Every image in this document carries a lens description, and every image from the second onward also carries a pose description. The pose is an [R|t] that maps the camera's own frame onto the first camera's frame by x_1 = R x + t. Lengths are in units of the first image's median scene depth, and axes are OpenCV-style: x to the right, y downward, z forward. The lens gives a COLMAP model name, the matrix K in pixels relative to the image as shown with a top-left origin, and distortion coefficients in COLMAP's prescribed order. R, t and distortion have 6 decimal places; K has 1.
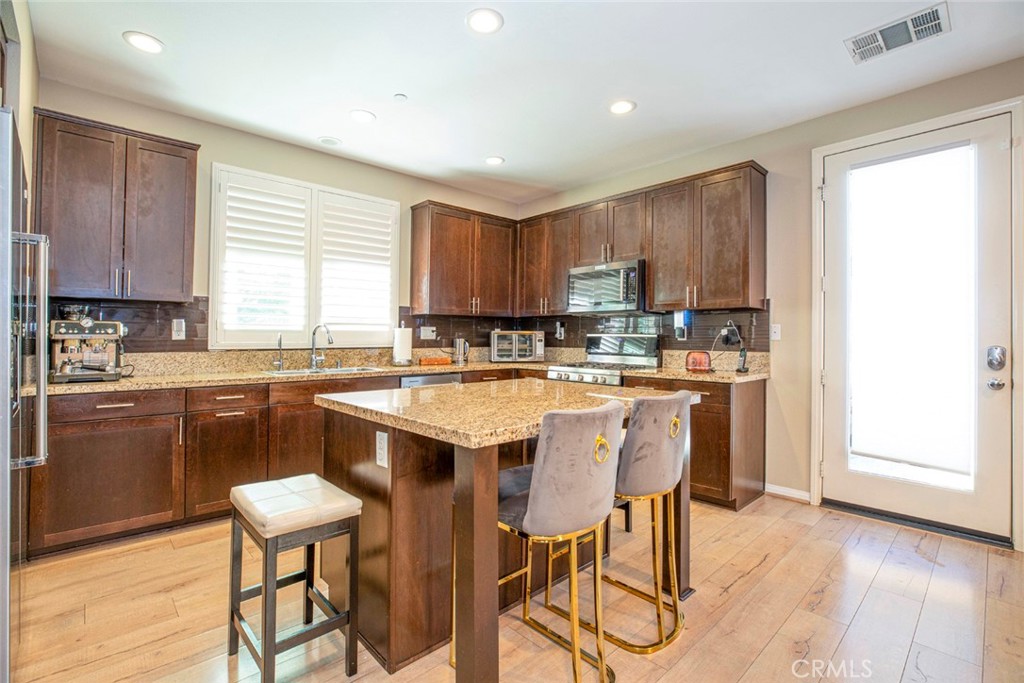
lens RADIAL K [[466.9, 0, 515.1], [0, 466.9, 336.1], [0, 0, 1]] dist [-0.026101, 0.000229]
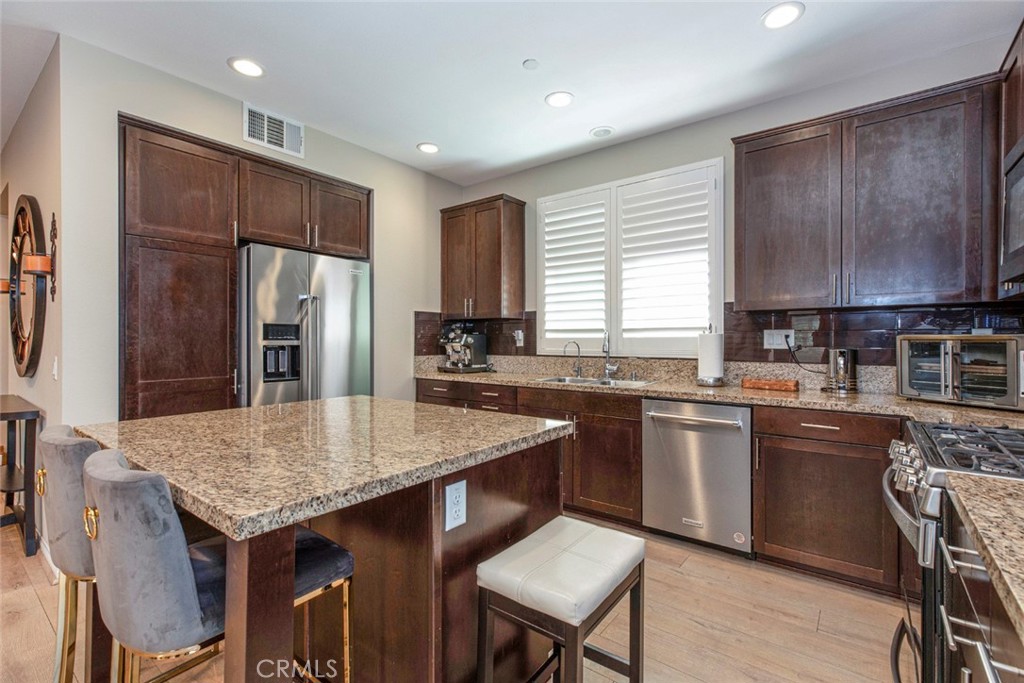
lens RADIAL K [[458.2, 0, 514.0], [0, 458.2, 334.7], [0, 0, 1]] dist [0.011254, -0.000167]
pose [[0.164215, -0.007632, -0.986395, 0.455368], [0.006170, 0.999958, -0.006710, -0.013458], [0.986405, -0.004984, 0.164255, 0.655565]]
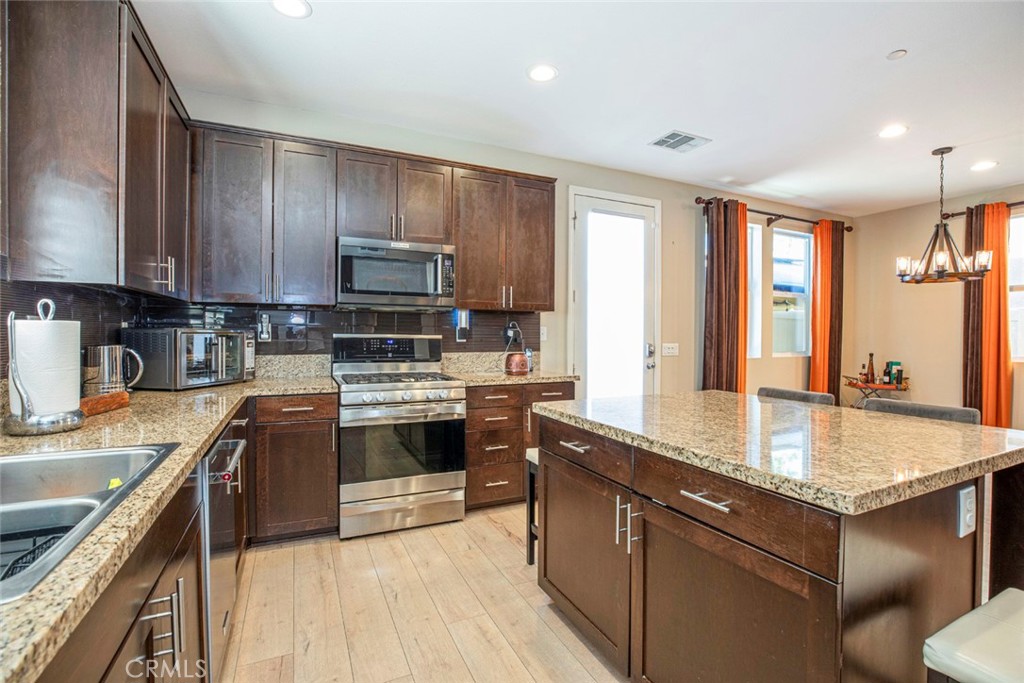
lens RADIAL K [[467.0, 0, 520.5], [0, 467.0, 343.4], [0, 0, 1]] dist [-0.034435, 0.000308]
pose [[0.302844, -0.022063, 0.952785, -0.501390], [-0.010044, 0.999603, 0.026339, -0.013768], [-0.952987, -0.017546, 0.302502, 0.638358]]
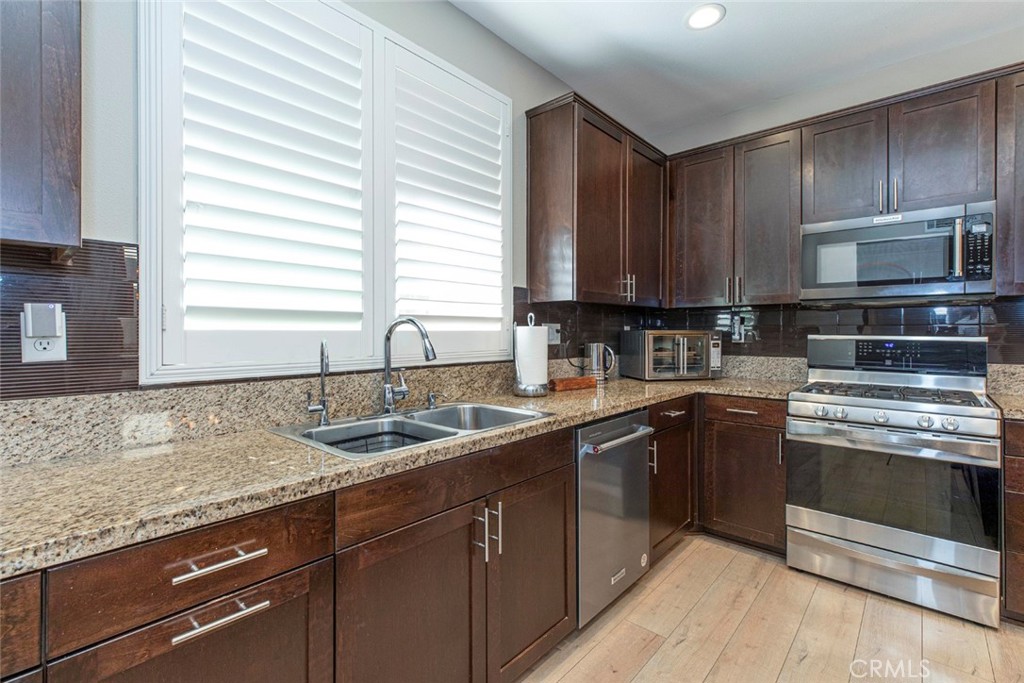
lens RADIAL K [[458.2, 0, 514.0], [0, 458.2, 334.7], [0, 0, 1]] dist [0.011254, -0.000167]
pose [[0.995672, -0.001767, 0.092924, -0.347463], [0.000942, 0.999960, 0.008918, -0.013229], [-0.092936, -0.008792, 0.995633, 0.523802]]
